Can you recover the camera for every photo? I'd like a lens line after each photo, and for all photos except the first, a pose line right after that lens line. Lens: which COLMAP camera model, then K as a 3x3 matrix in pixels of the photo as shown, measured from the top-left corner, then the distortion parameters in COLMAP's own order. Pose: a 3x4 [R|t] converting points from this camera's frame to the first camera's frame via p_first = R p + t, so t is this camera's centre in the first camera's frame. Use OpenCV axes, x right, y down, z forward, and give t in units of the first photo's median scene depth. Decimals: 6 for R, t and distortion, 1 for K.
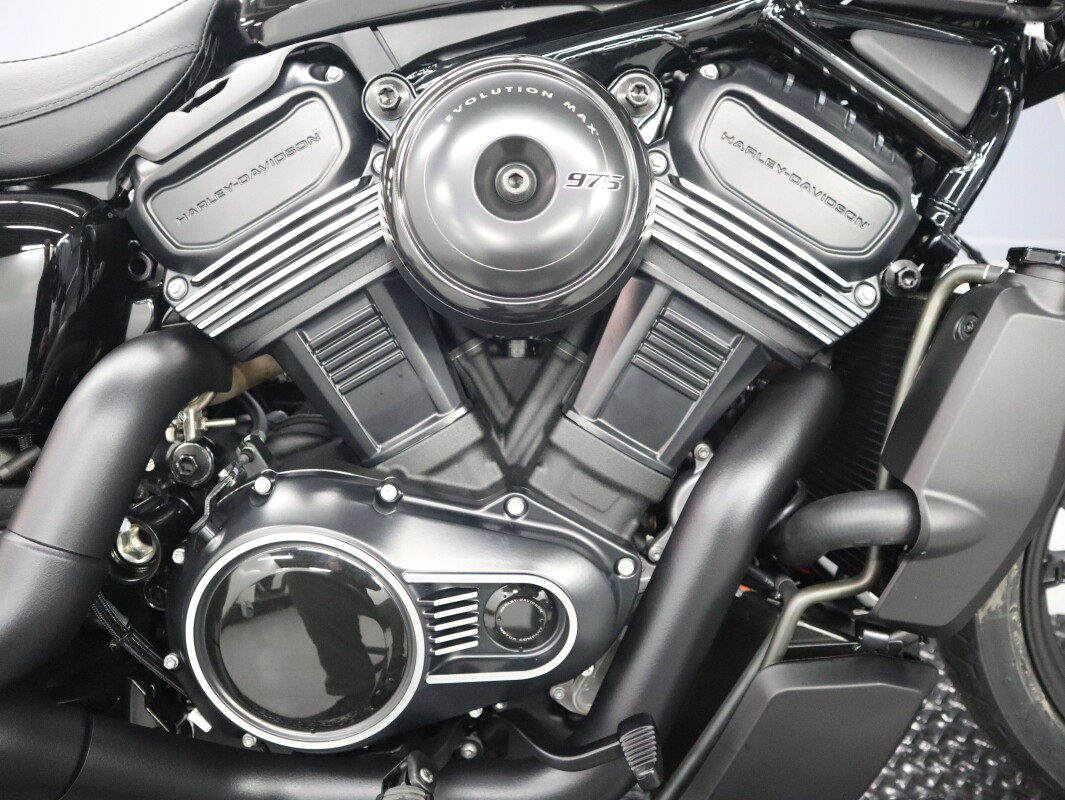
lens RADIAL K [[843.9, 0, 532.5], [0, 843.9, 400.0], [0, 0, 1]] dist [-0.124029, 0.092890]
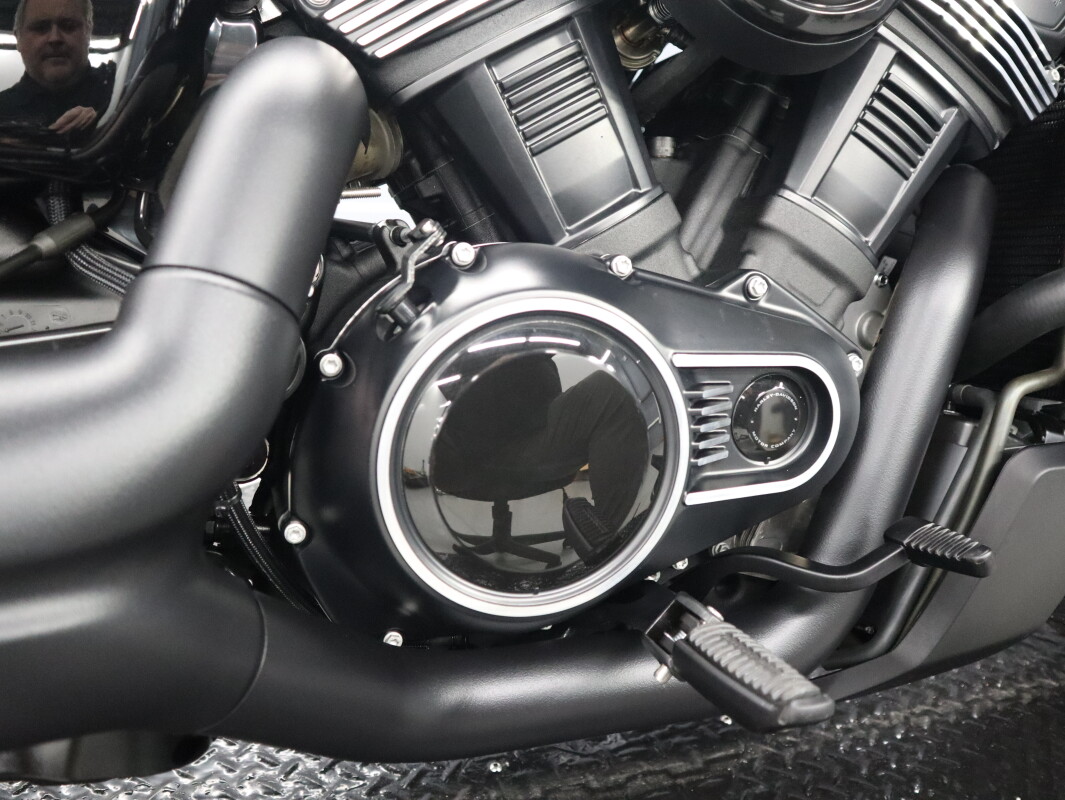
lens RADIAL K [[843.9, 0, 532.5], [0, 843.9, 400.0], [0, 0, 1]] dist [-0.124029, 0.092890]
pose [[0.949451, -0.039353, 0.311439, -0.495652], [0.048439, 0.998595, -0.021490, 0.246078], [-0.310156, 0.035489, 0.950023, 0.280708]]
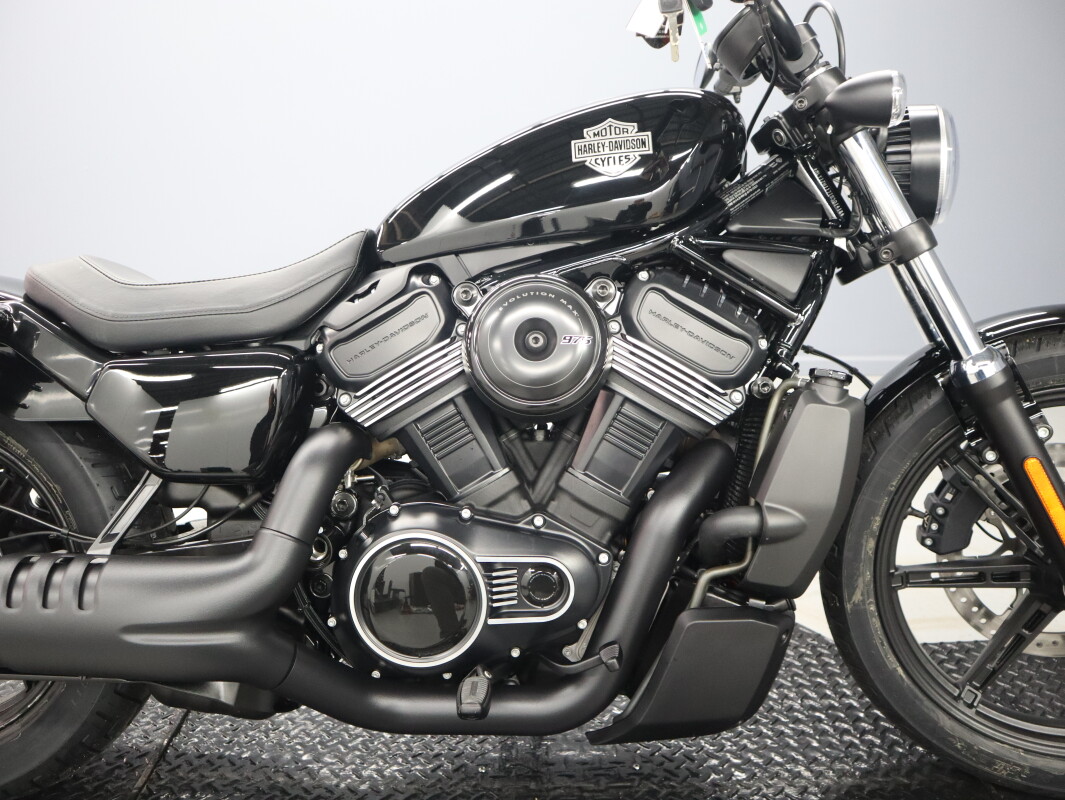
lens RADIAL K [[843.9, 0, 532.5], [0, 843.9, 400.0], [0, 0, 1]] dist [-0.124029, 0.092890]
pose [[0.999207, -0.015793, -0.036553, 0.035095], [0.010310, 0.989290, -0.145596, 0.131396], [0.038460, 0.145103, 0.988669, -0.761489]]
